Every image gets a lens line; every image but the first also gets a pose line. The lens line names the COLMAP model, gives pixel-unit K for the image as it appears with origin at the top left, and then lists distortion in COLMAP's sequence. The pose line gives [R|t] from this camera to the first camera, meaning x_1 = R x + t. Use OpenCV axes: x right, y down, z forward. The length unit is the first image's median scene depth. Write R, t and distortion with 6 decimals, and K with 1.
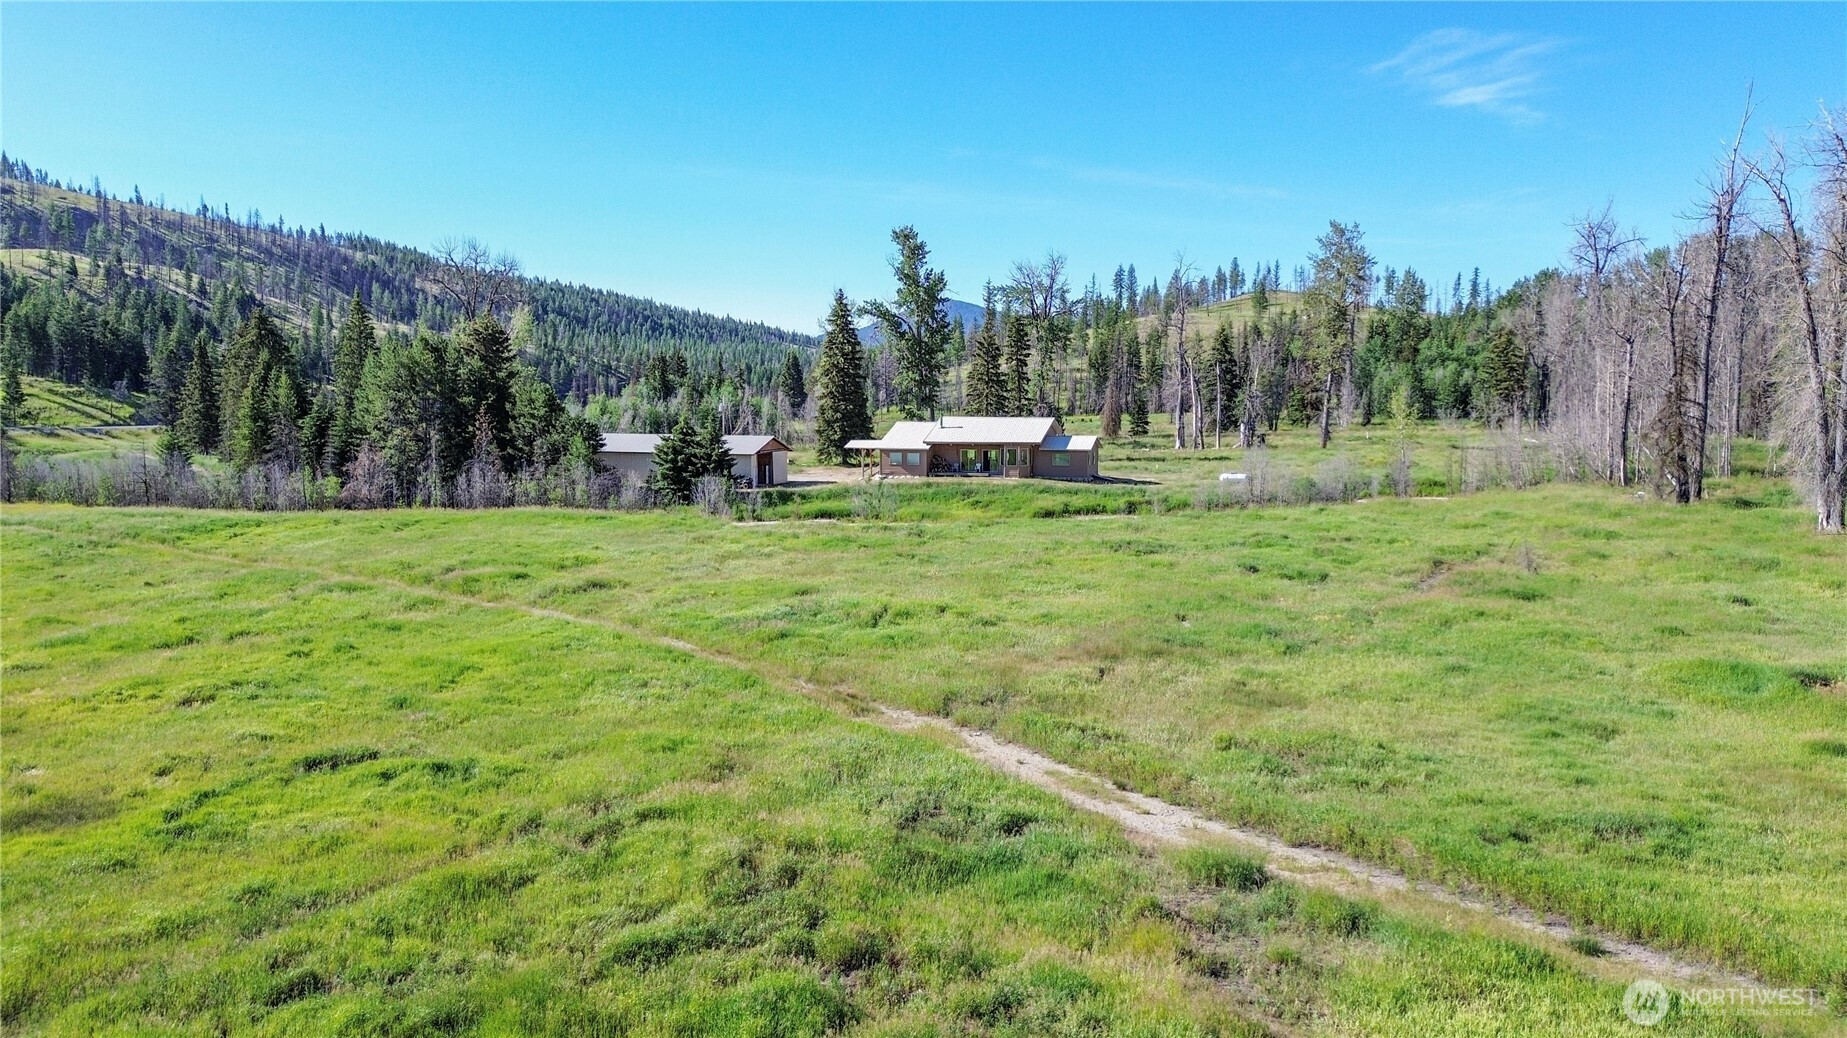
lens RADIAL K [[1318.1, 0, 925.0], [0, 1318.1, 502.3], [0, 0, 1]] dist [0.107948, -0.117234]
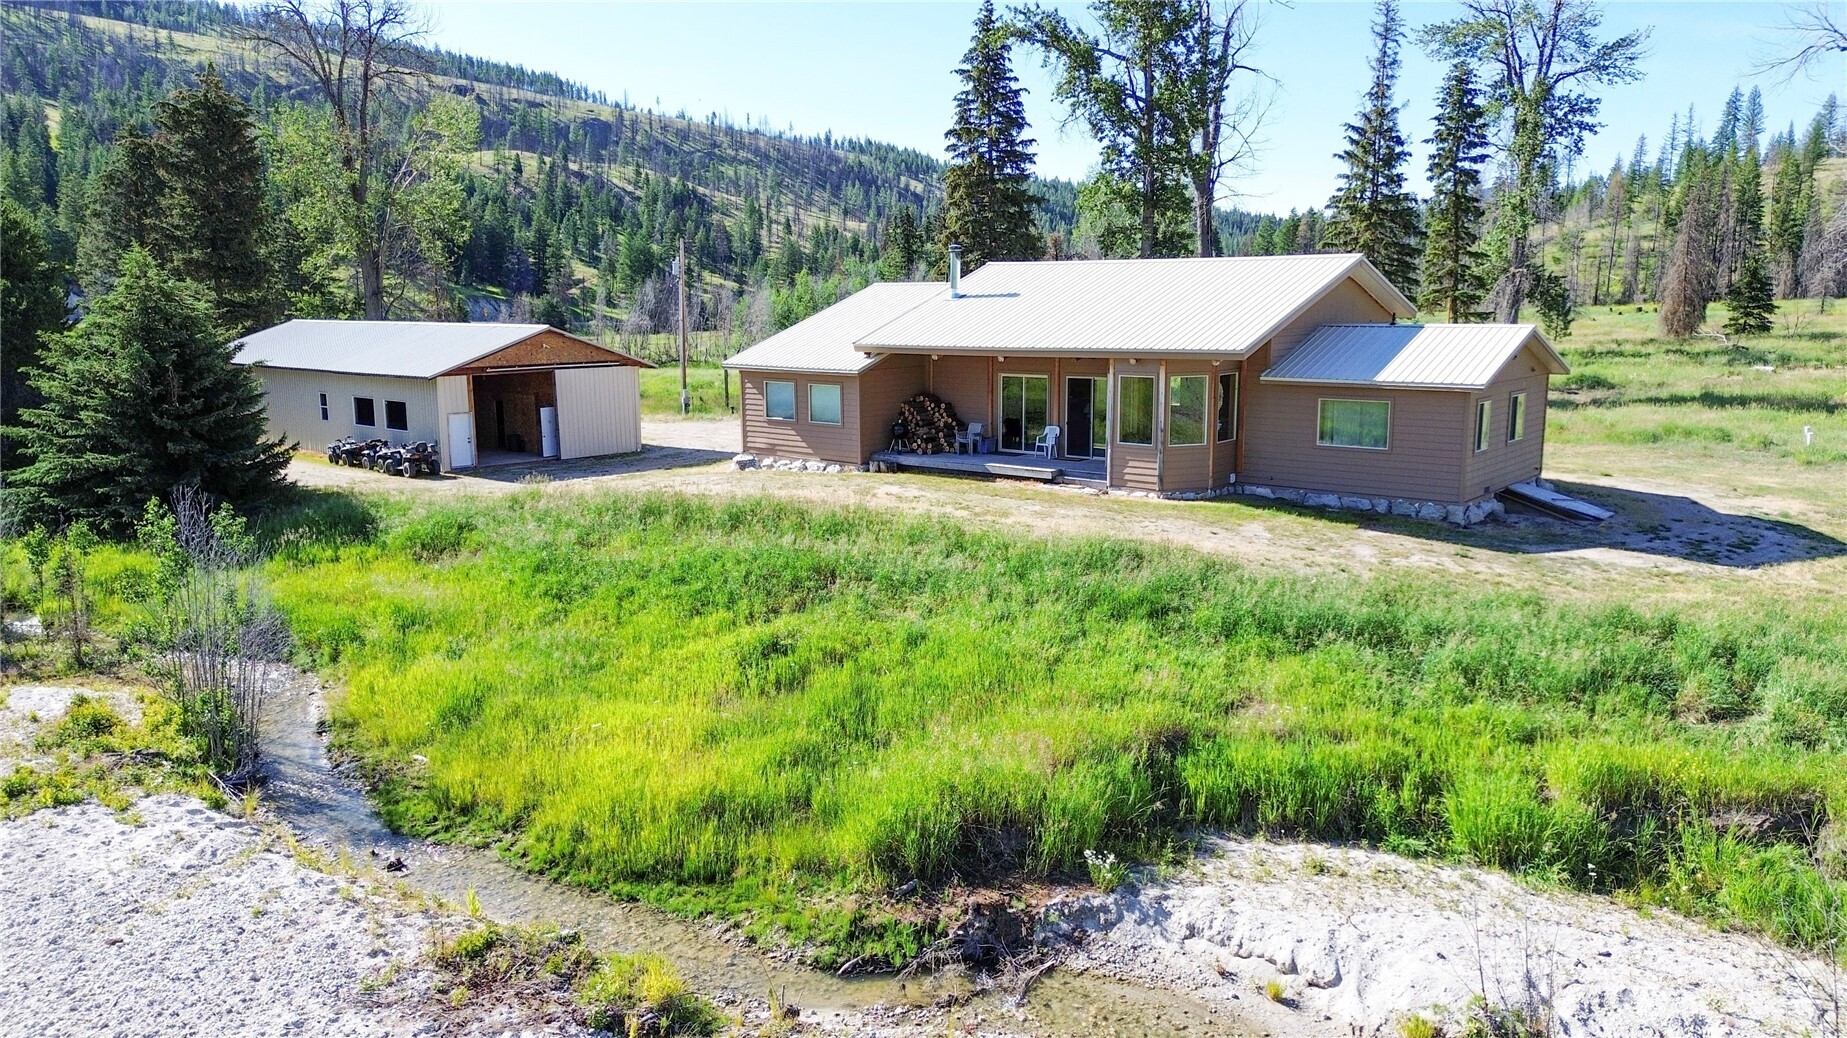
lens RADIAL K [[1318.1, 0, 925.0], [0, 1318.1, 502.3], [0, 0, 1]] dist [0.107948, -0.117234]
pose [[0.926645, 0.053236, -0.372150, 0.076812], [-0.026254, 0.996670, 0.077202, -0.021970], [0.375021, -0.061768, 0.924956, 0.470233]]
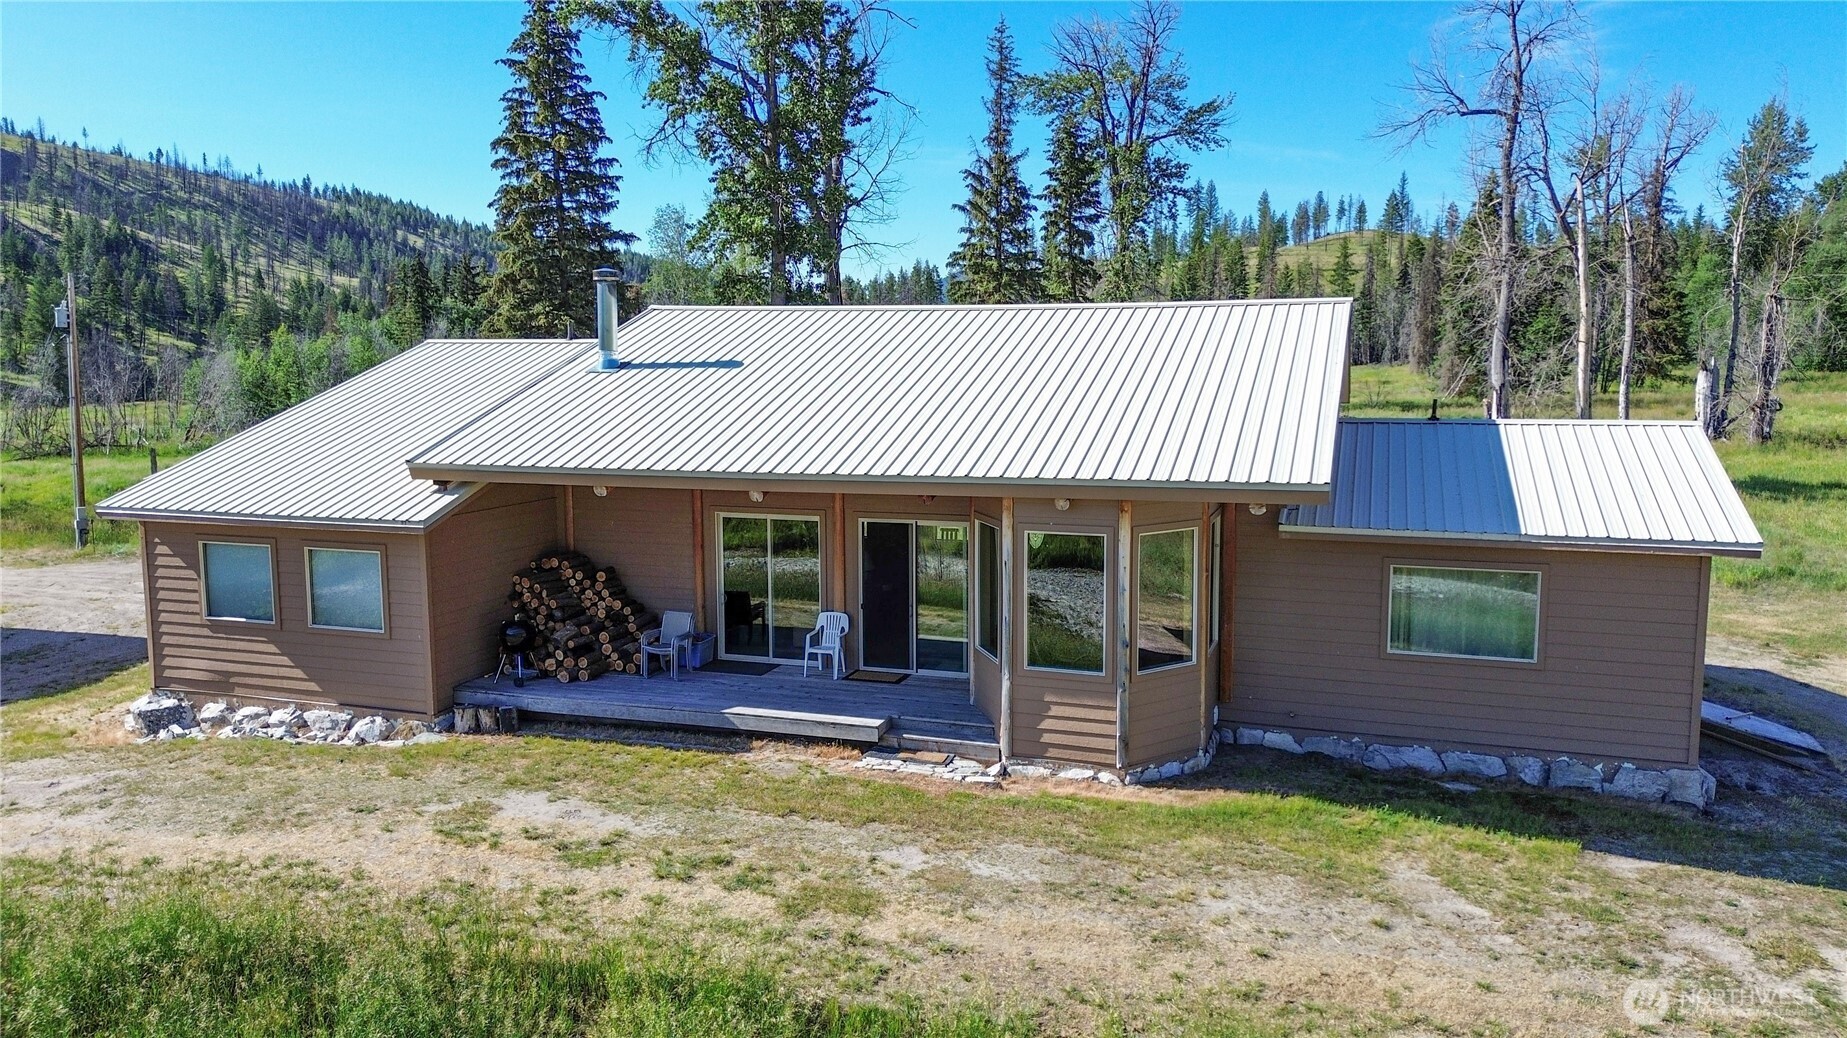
lens RADIAL K [[1318.1, 0, 925.0], [0, 1318.1, 502.3], [0, 0, 1]] dist [0.107948, -0.117234]
pose [[0.999486, -0.000293, -0.032060, 0.035643], [0.001077, 0.999701, 0.024441, -0.028945], [0.032043, -0.024463, 0.999187, 0.549172]]
